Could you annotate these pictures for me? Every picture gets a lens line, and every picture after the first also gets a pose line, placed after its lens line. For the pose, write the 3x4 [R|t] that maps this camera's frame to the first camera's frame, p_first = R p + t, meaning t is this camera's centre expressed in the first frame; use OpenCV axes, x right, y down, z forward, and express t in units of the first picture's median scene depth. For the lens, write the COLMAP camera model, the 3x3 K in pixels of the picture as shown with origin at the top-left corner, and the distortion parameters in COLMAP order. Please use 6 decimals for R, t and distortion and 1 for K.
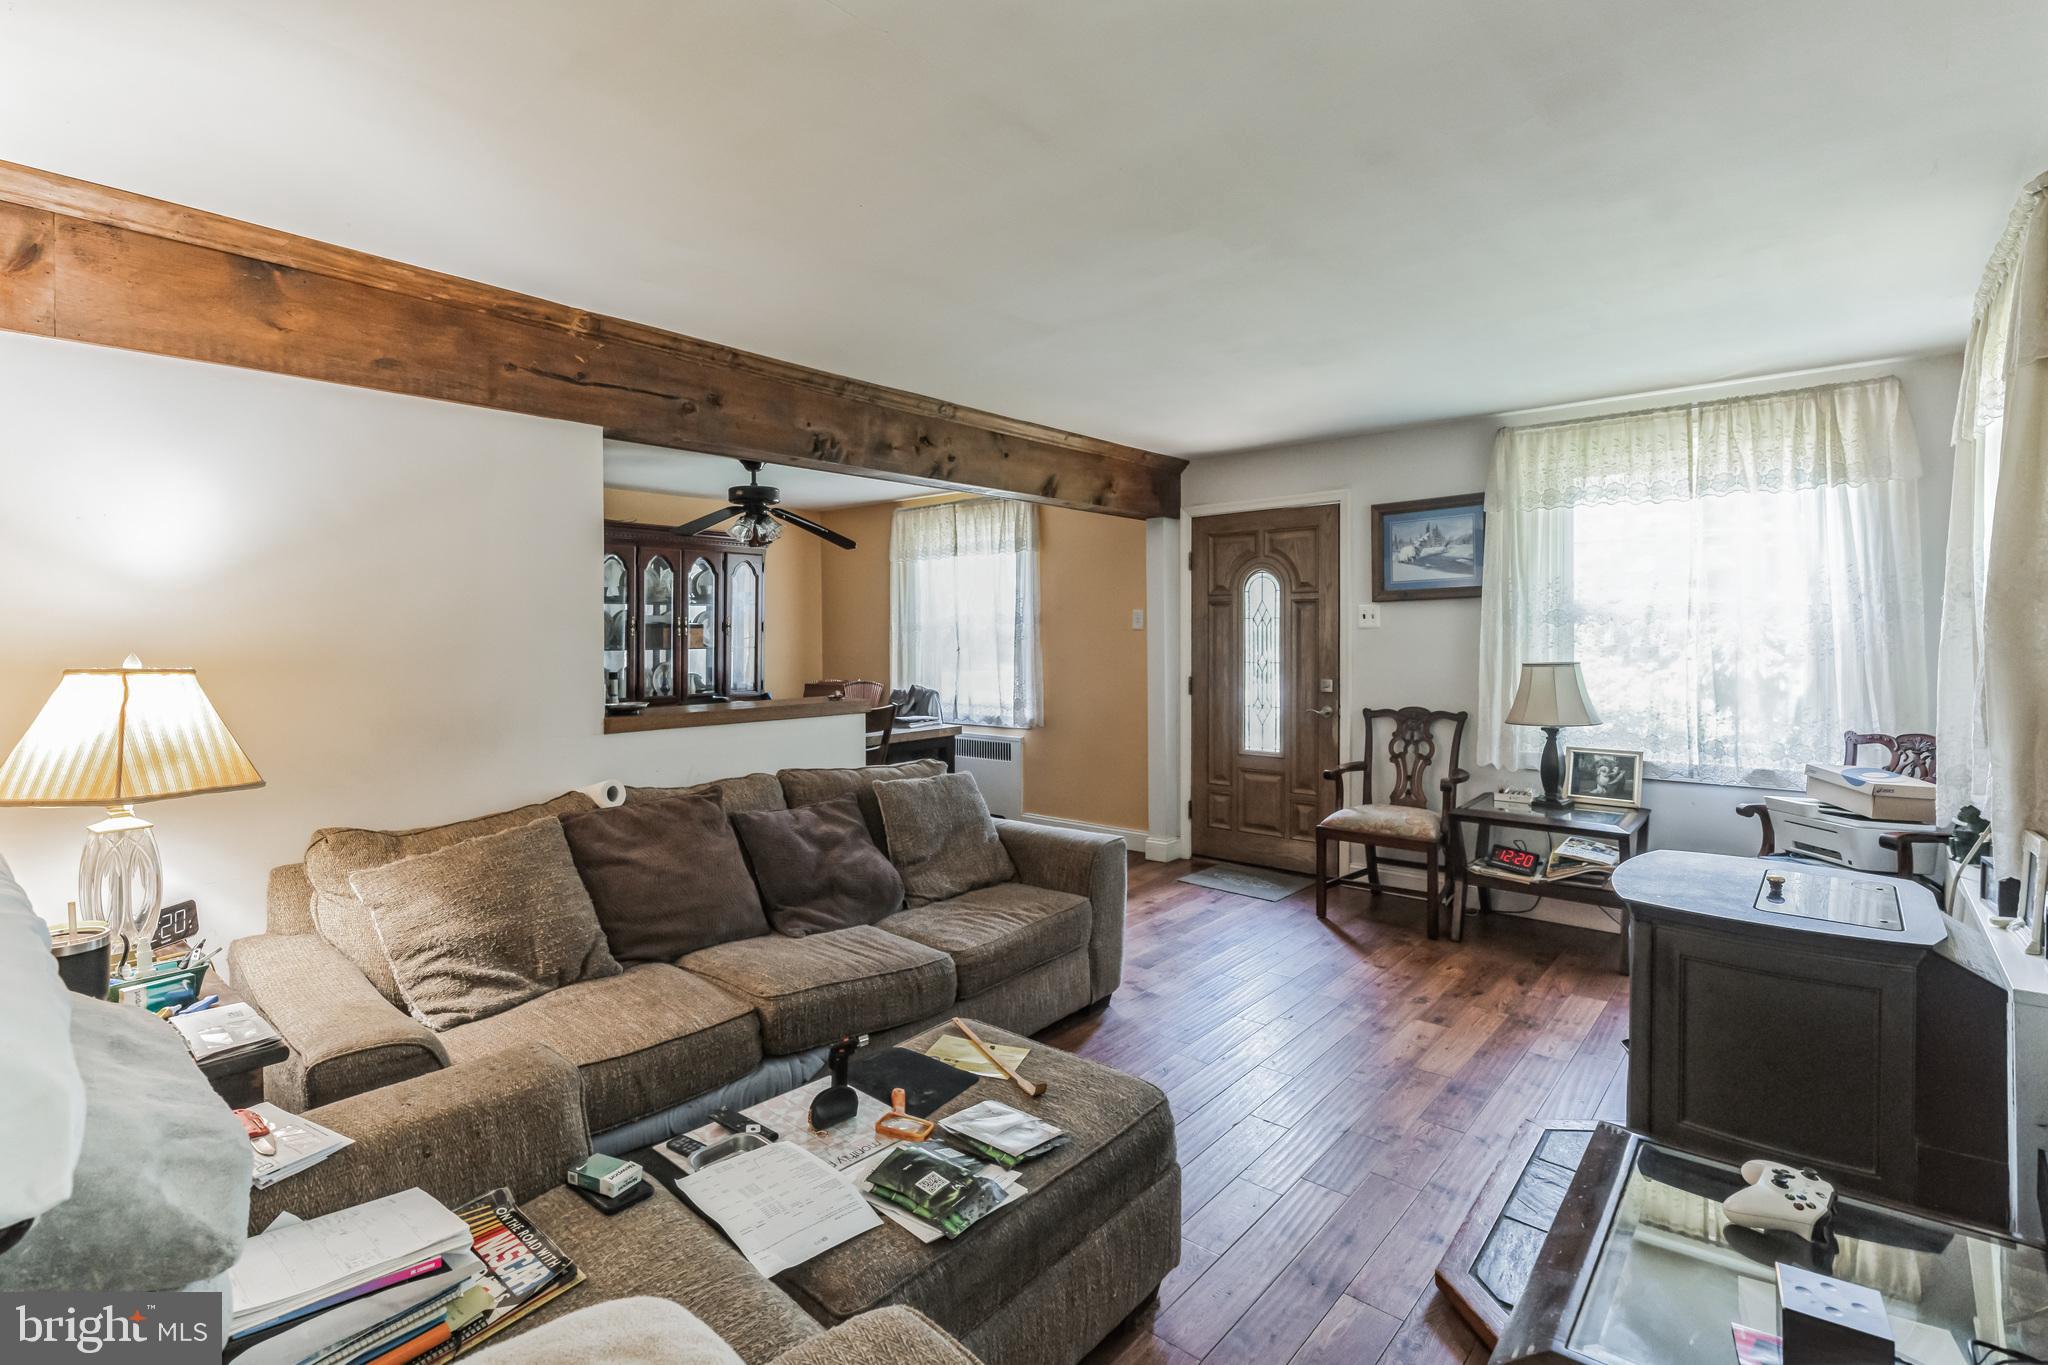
lens RADIAL K [[975.2, 0, 1020.1], [0, 975.2, 643.6], [0, 0, 1]] dist [0.000577, 0.000819]
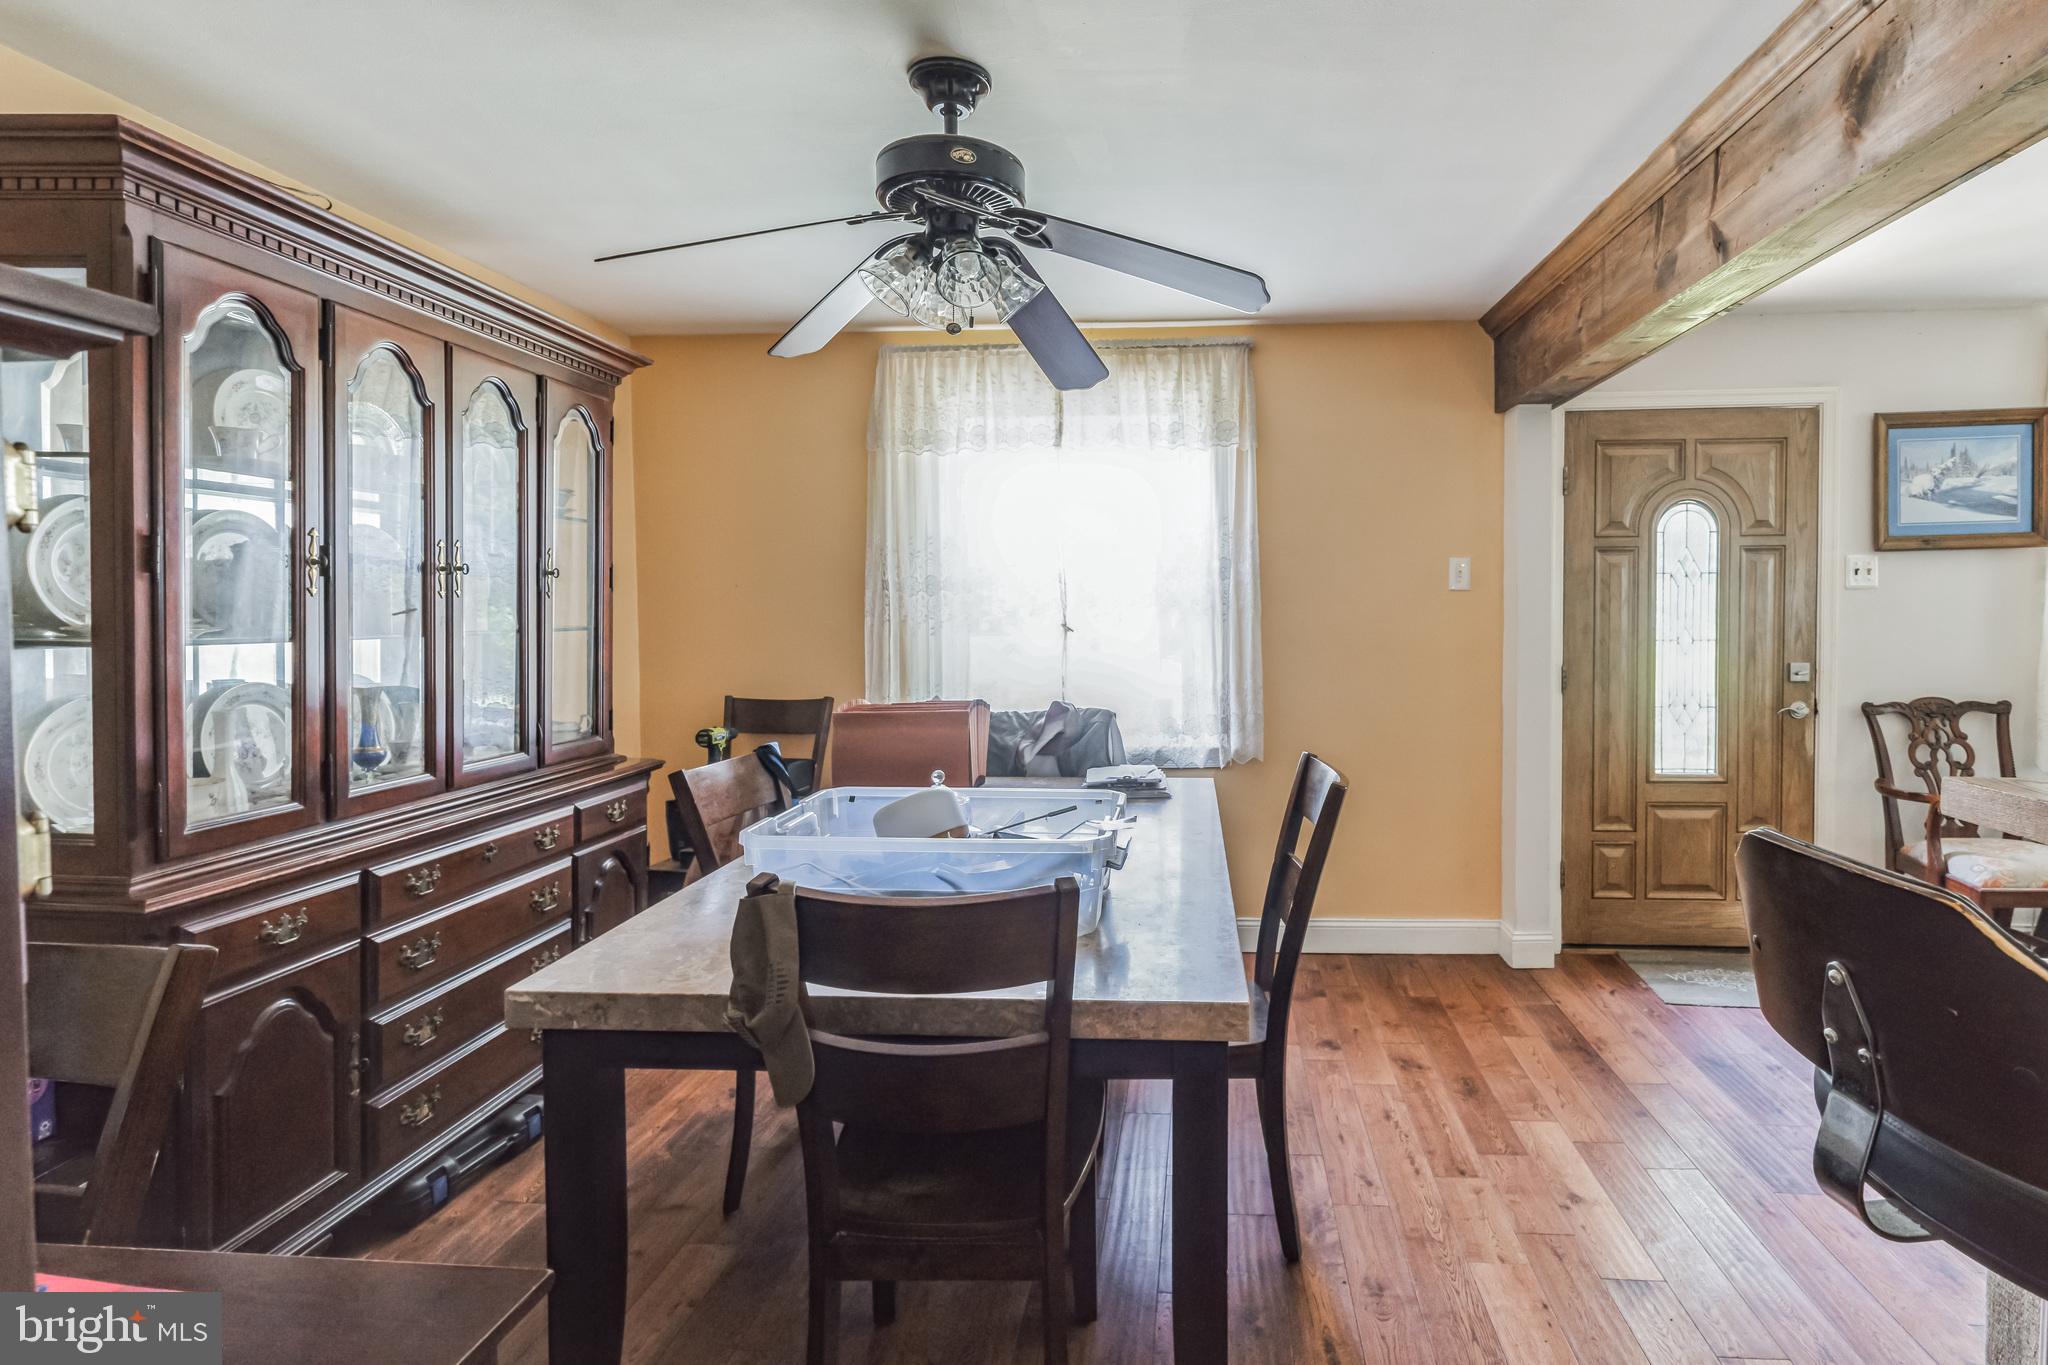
lens RADIAL K [[975.2, 0, 1020.1], [0, 975.2, 643.6], [0, 0, 1]] dist [0.000577, 0.000819]
pose [[0.791905, -0.006936, 0.610604, -0.529510], [0.004044, 0.999973, 0.006114, 0.016671], [-0.610630, -0.002373, 0.791912, 0.773131]]
